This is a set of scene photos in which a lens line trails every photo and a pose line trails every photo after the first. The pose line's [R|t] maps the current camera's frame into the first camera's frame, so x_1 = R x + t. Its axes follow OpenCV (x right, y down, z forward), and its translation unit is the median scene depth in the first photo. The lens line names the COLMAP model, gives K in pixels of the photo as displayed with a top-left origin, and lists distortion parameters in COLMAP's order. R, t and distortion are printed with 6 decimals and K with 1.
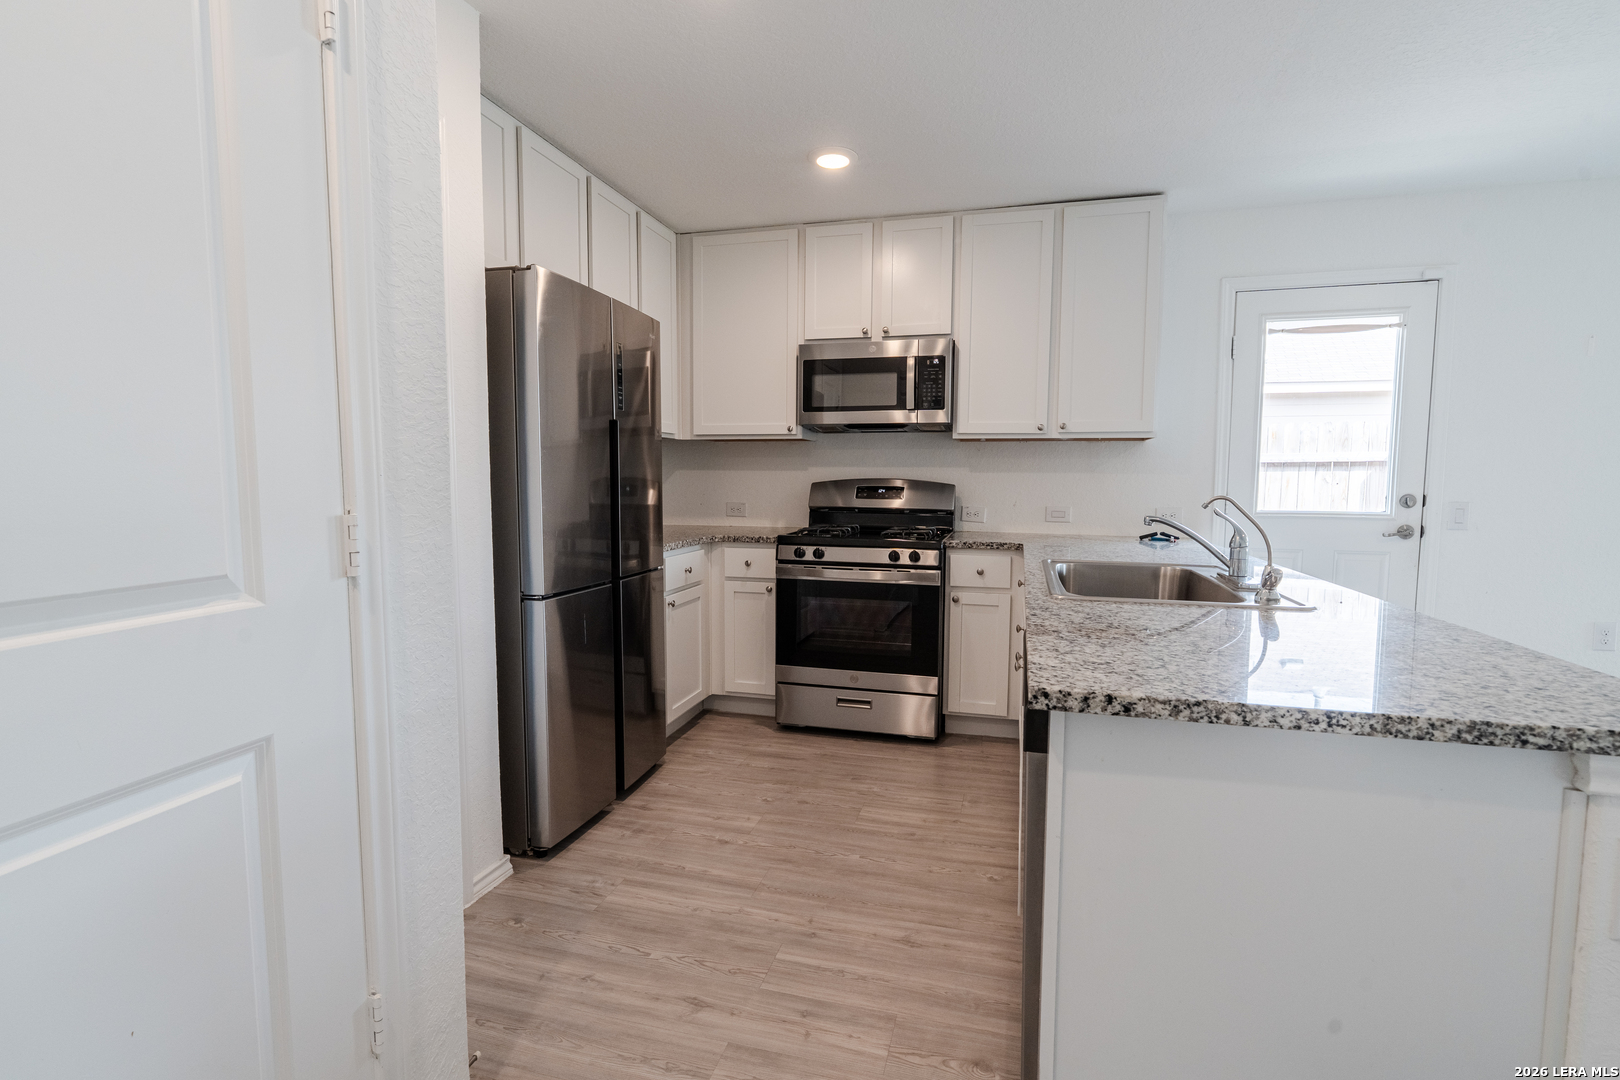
lens RADIAL K [[755.1, 0, 793.8], [0, 755.1, 528.3], [0, 0, 1]] dist [-0.006603, 0.001029]
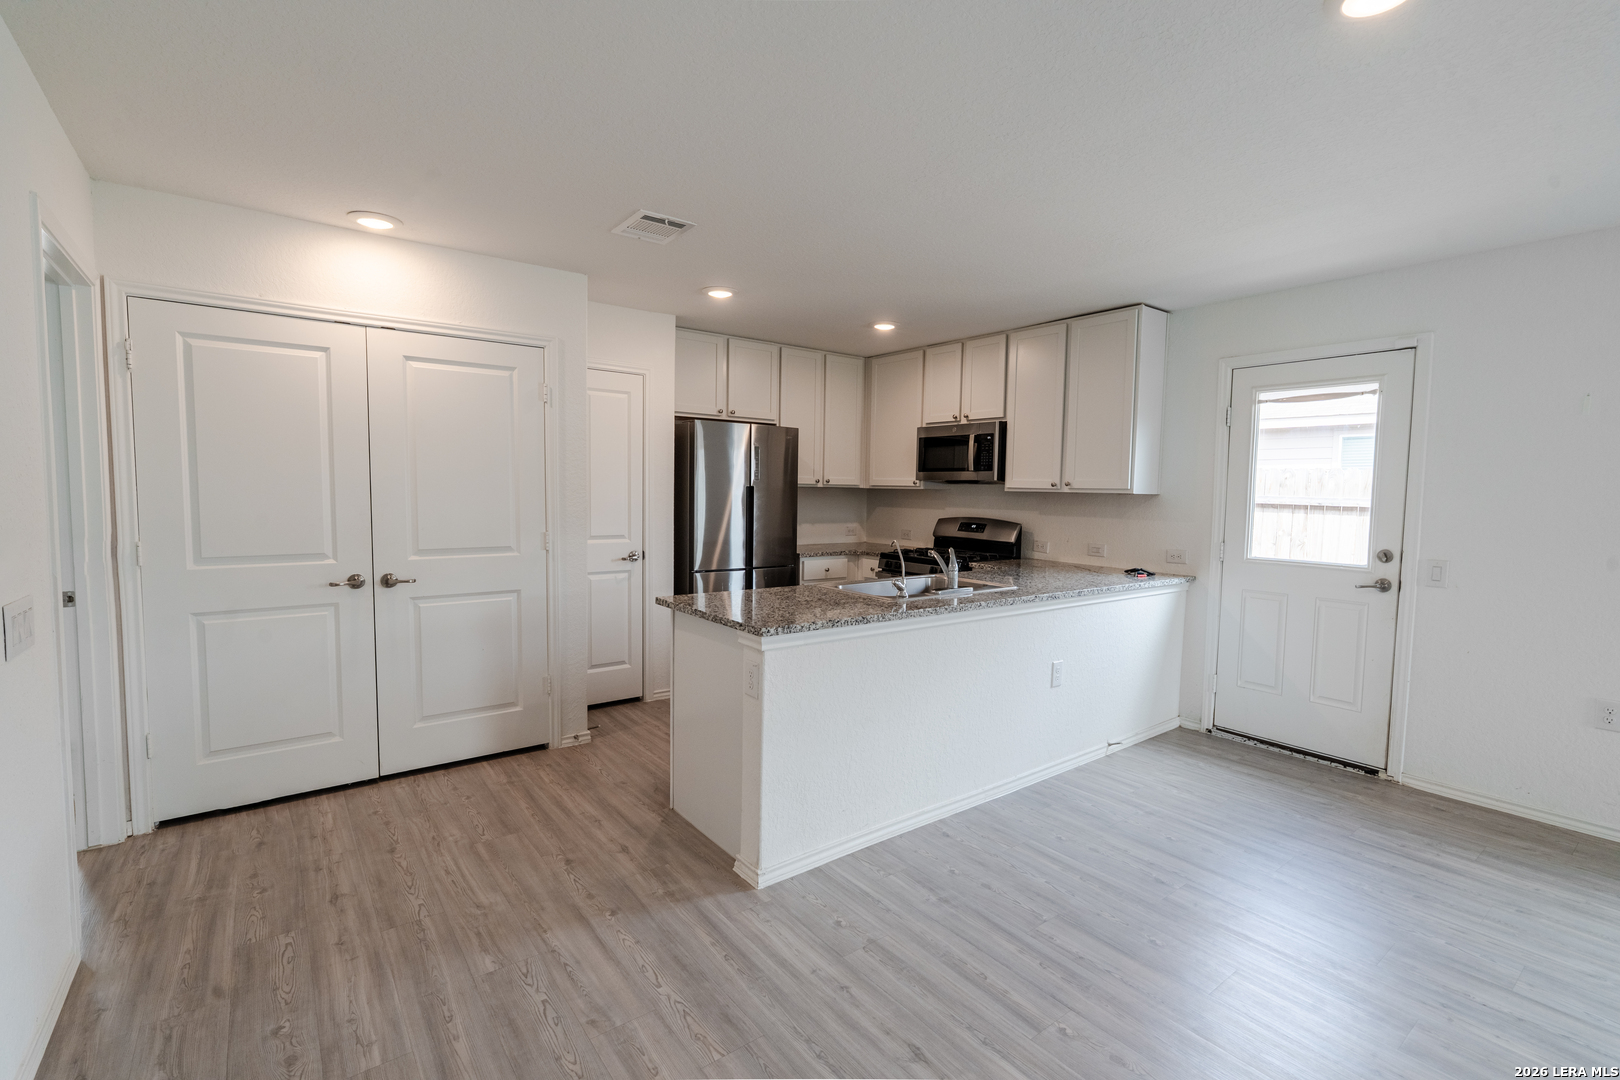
lens RADIAL K [[755.1, 0, 819.3], [0, 755.1, 525.0], [0, 0, 1]] dist [-0.006603, 0.001029]
pose [[0.787842, 0.038229, -0.614690, 0.826868], [-0.053220, 0.998564, -0.006108, -0.030833], [0.613574, 0.037525, 0.788745, -0.318507]]
